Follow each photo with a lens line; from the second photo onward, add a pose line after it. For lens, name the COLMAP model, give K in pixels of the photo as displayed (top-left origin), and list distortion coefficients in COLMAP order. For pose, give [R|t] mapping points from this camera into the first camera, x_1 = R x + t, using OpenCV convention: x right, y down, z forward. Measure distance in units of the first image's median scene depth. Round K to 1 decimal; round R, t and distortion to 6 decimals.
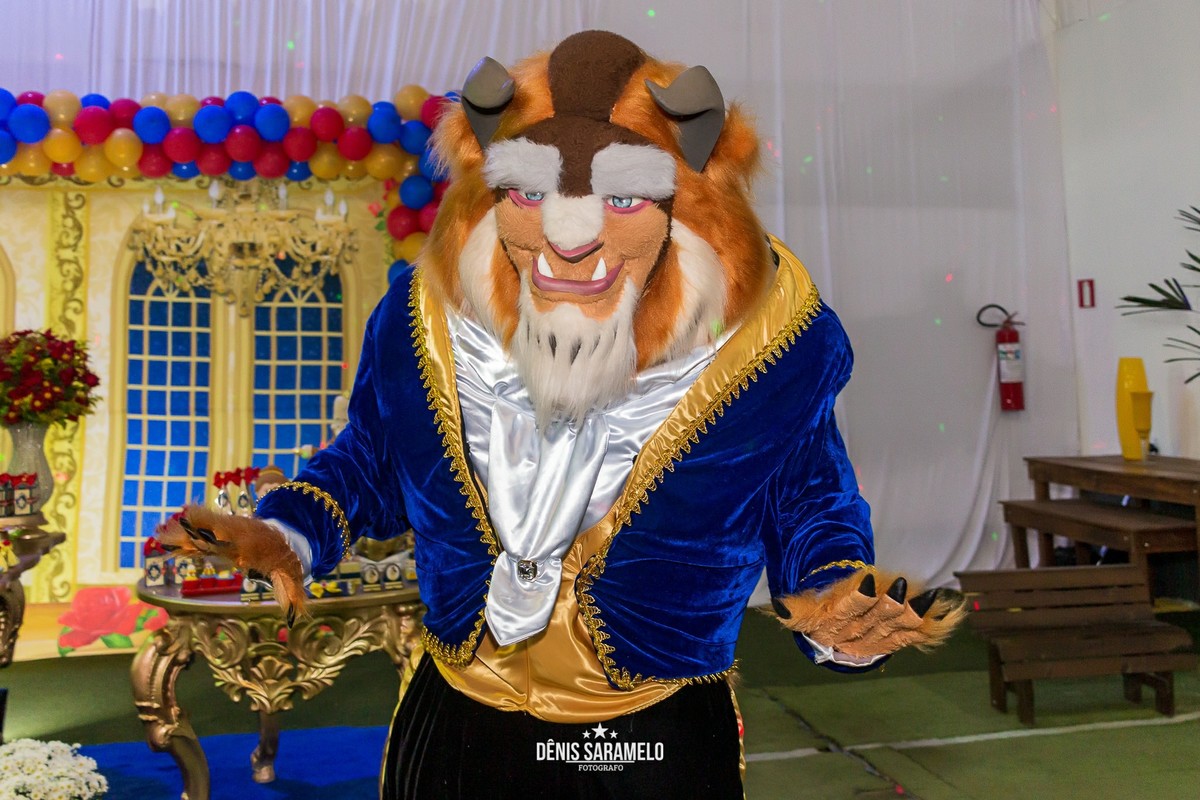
lens RADIAL K [[1346.1, 0, 582.5], [0, 1346.1, 221.0], [0, 0, 1]] dist [0.014742, -0.009169]
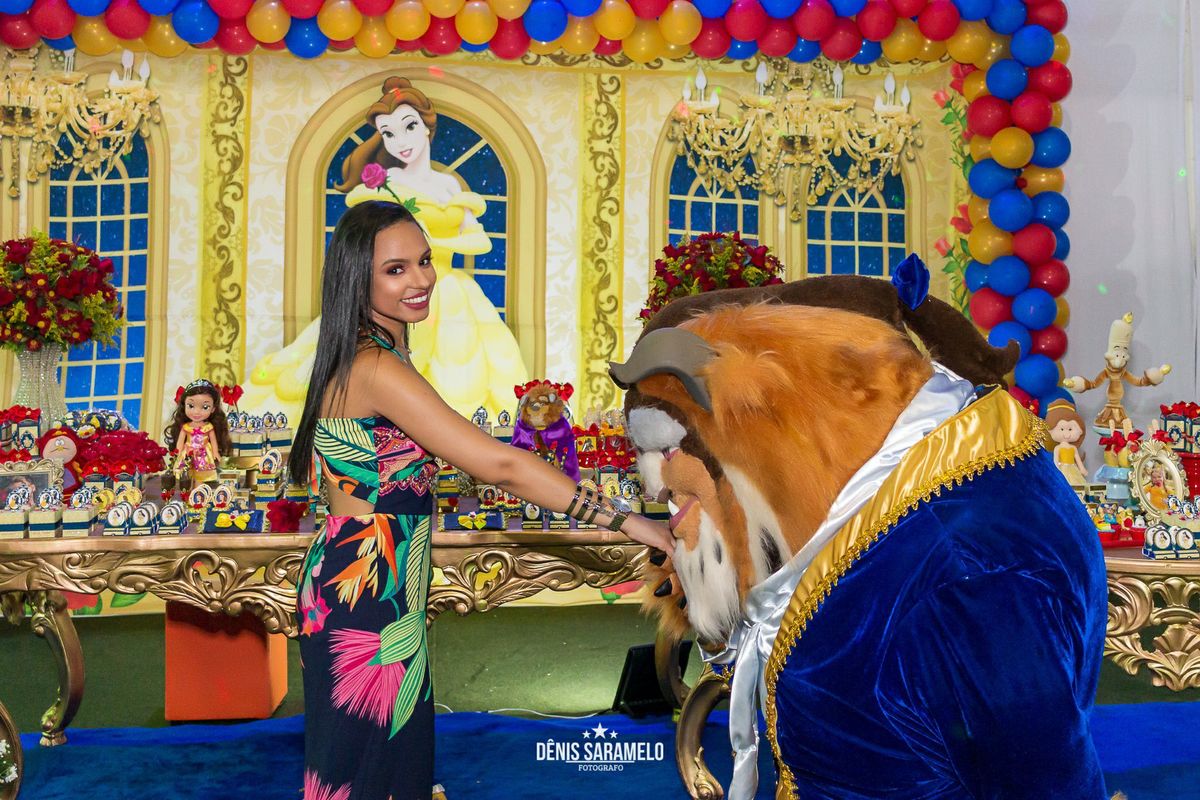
lens RADIAL K [[1567.6, 0, 628.6], [0, 1567.6, 203.4], [0, 0, 1]] dist [0.008015, 0.004951]
pose [[0.995328, 0.019814, -0.094496, -0.265198], [-0.014486, 0.998283, 0.056747, 0.004030], [0.095458, -0.055113, 0.993907, 0.000325]]
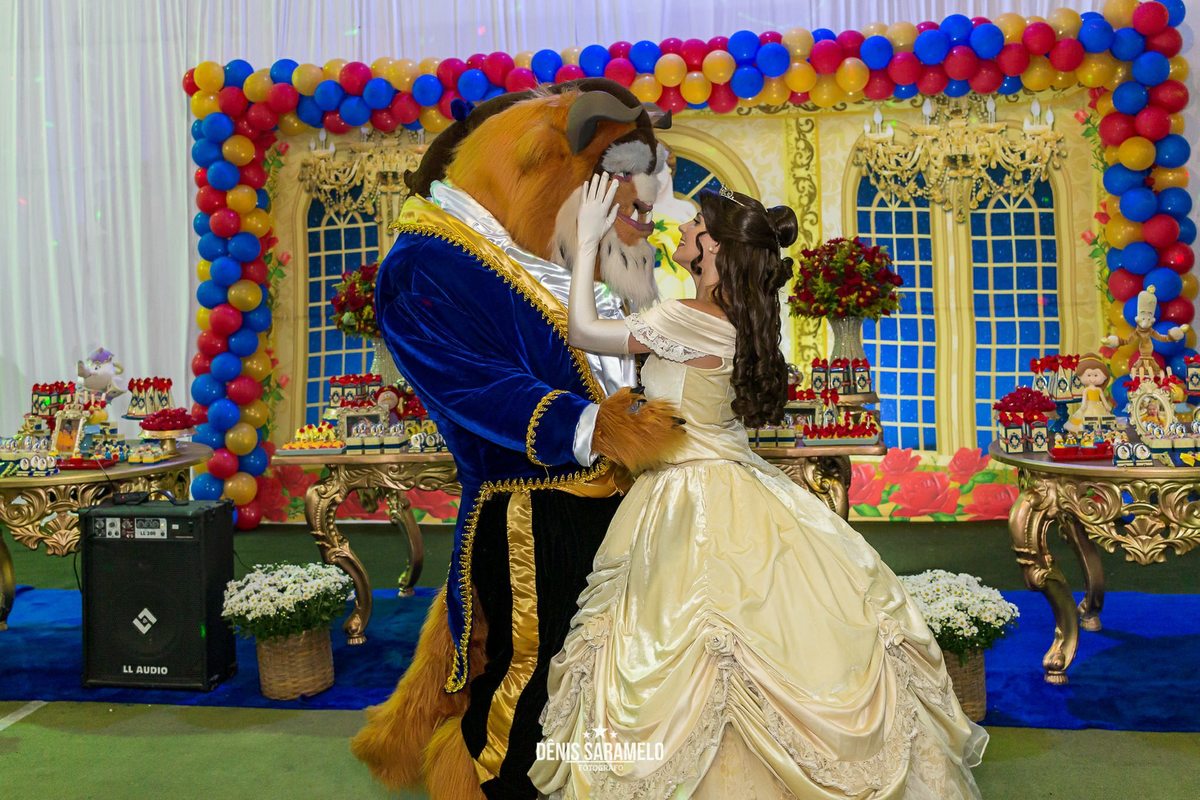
lens RADIAL K [[1346.1, 0, 582.5], [0, 1346.1, 221.0], [0, 0, 1]] dist [0.014742, -0.009169]
pose [[0.926504, -0.030534, -0.375045, -0.127746], [0.055806, 0.996830, 0.056704, -0.009282], [0.372125, -0.073466, 0.925271, -0.117018]]
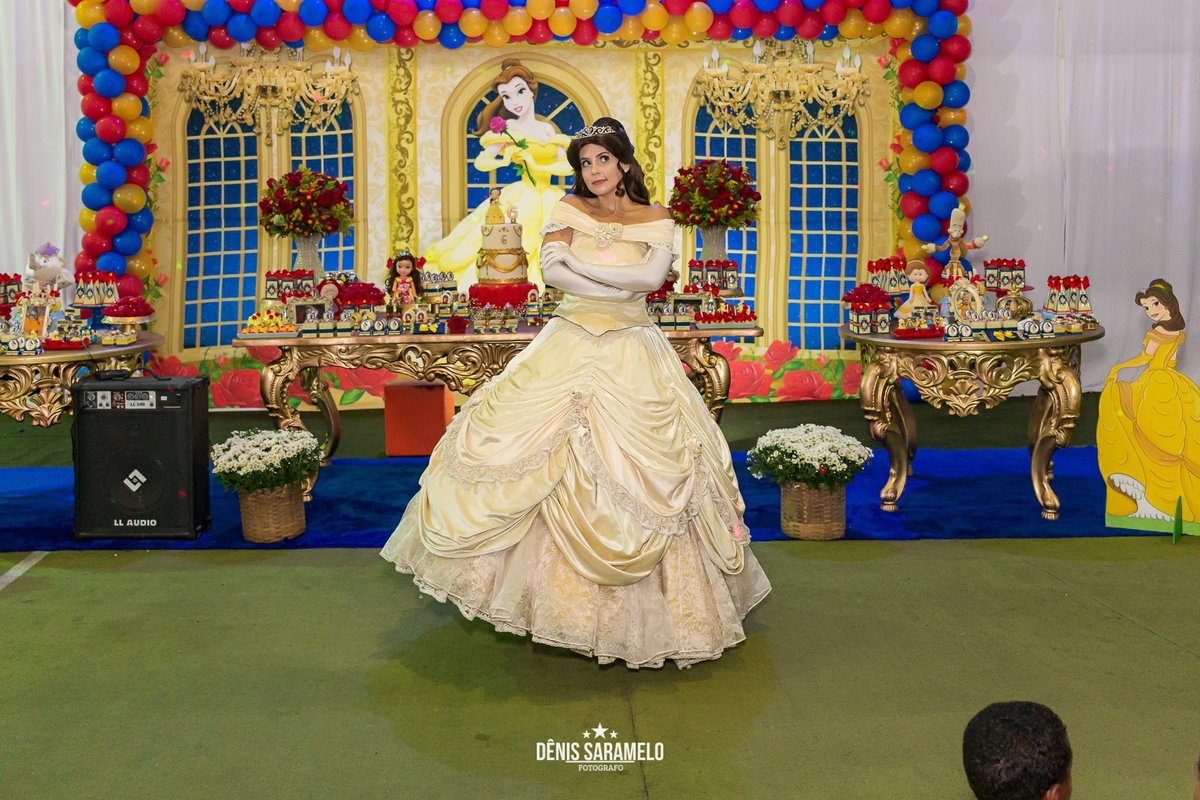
lens RADIAL K [[1343.8, 0, 581.4], [0, 1343.8, 221.9], [0, 0, 1]] dist [0.009949, -0.002536]
pose [[0.982333, 0.010234, -0.186860, -0.201237], [0.013538, 0.992001, 0.125503, -0.022451], [0.186650, -0.125816, 0.974337, -0.272037]]
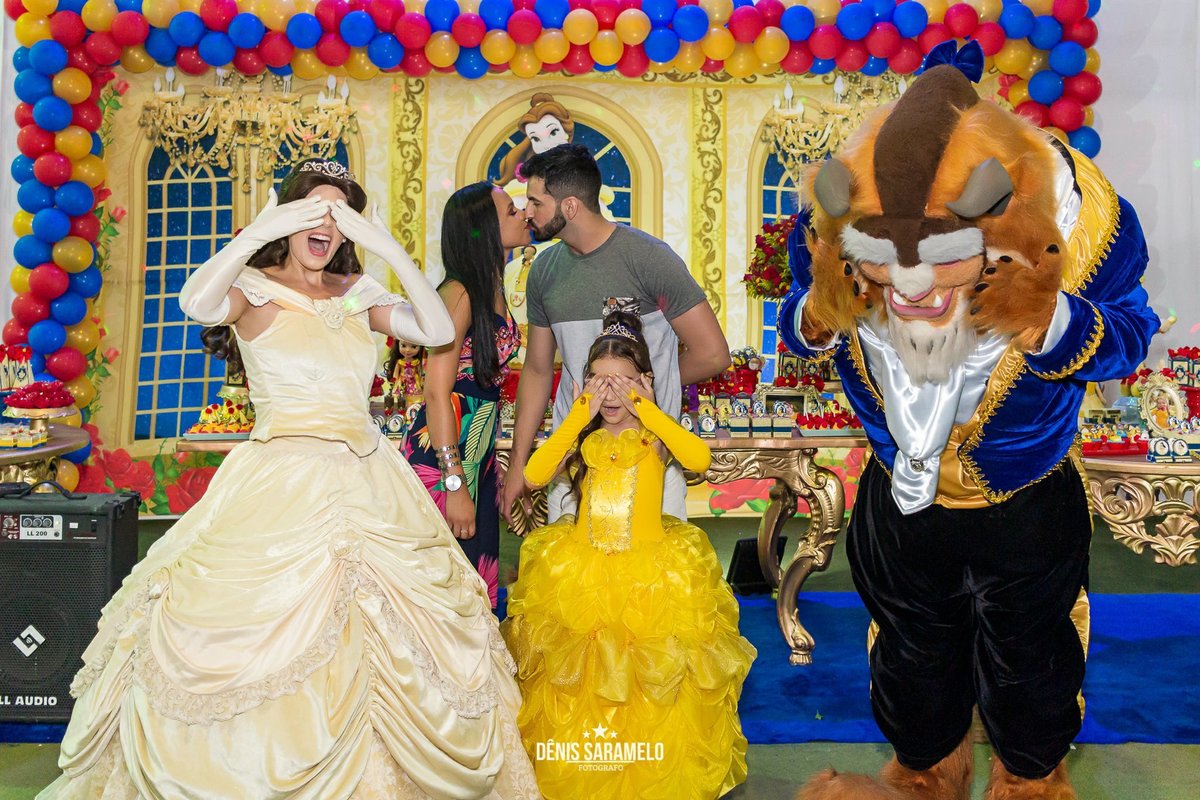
lens RADIAL K [[1377.5, 0, 585.7], [0, 1377.5, 216.6], [0, 0, 1]] dist [0.007278, 0.010234]
pose [[0.982013, 0.014410, -0.188261, -0.267046], [-0.001387, 0.997607, 0.069126, 0.004705], [0.188807, -0.067621, 0.979683, -0.085167]]
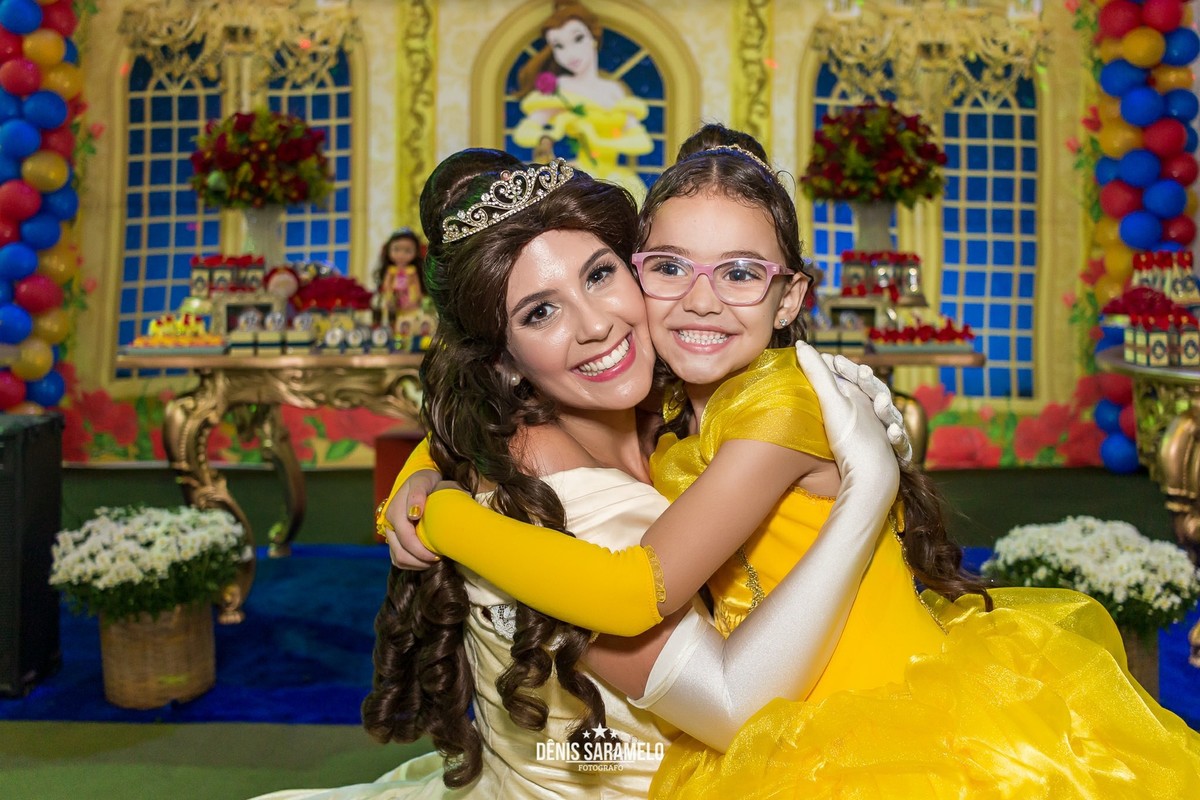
lens RADIAL K [[1354.2, 0, 583.4], [0, 1354.2, 222.1], [0, 0, 1]] dist [0.010195, 0.000686]
pose [[0.976664, 0.018407, -0.213982, -0.287375], [0.000626, 0.996072, 0.088540, 0.056823], [0.214771, -0.086608, 0.972817, 0.037134]]
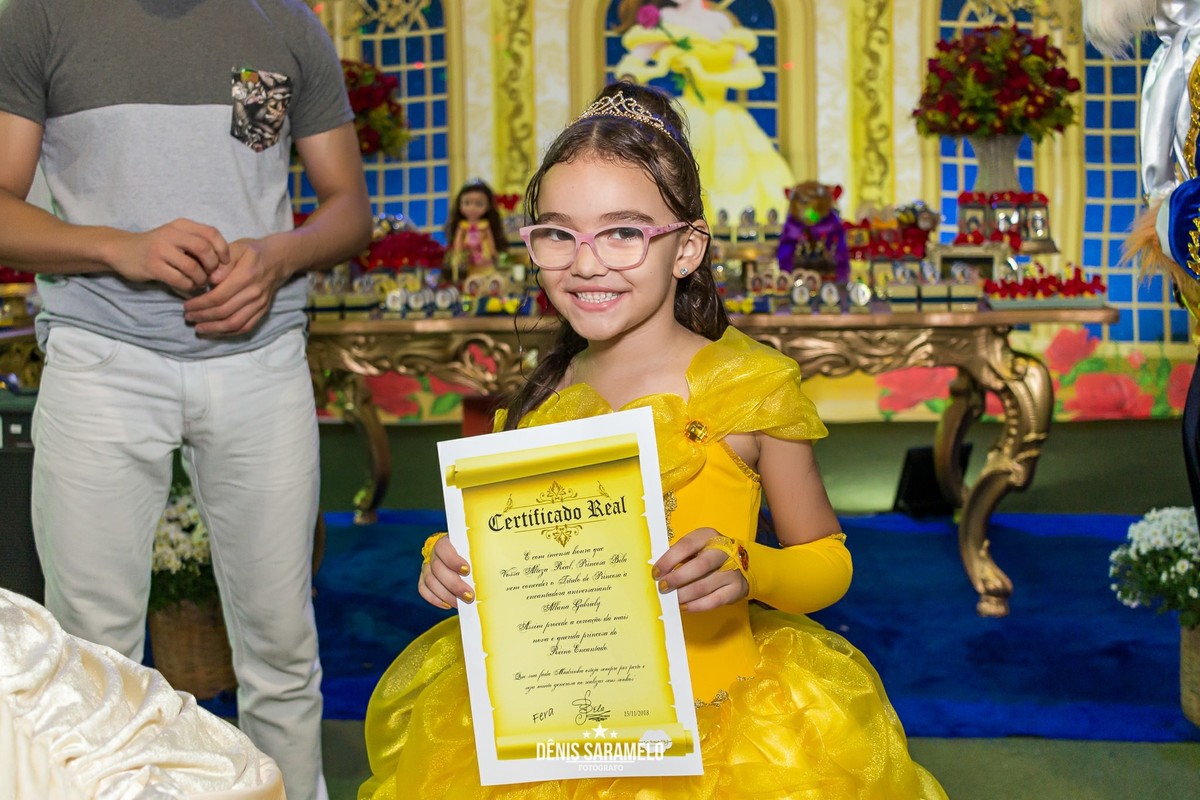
lens RADIAL K [[1354.2, 0, 583.4], [0, 1354.2, 222.1], [0, 0, 1]] dist [0.010195, 0.000686]
pose [[0.948150, 0.007941, -0.317724, -0.273176], [0.037028, 0.990120, 0.135244, 0.055948], [0.315659, -0.139997, 0.938488, 0.089917]]
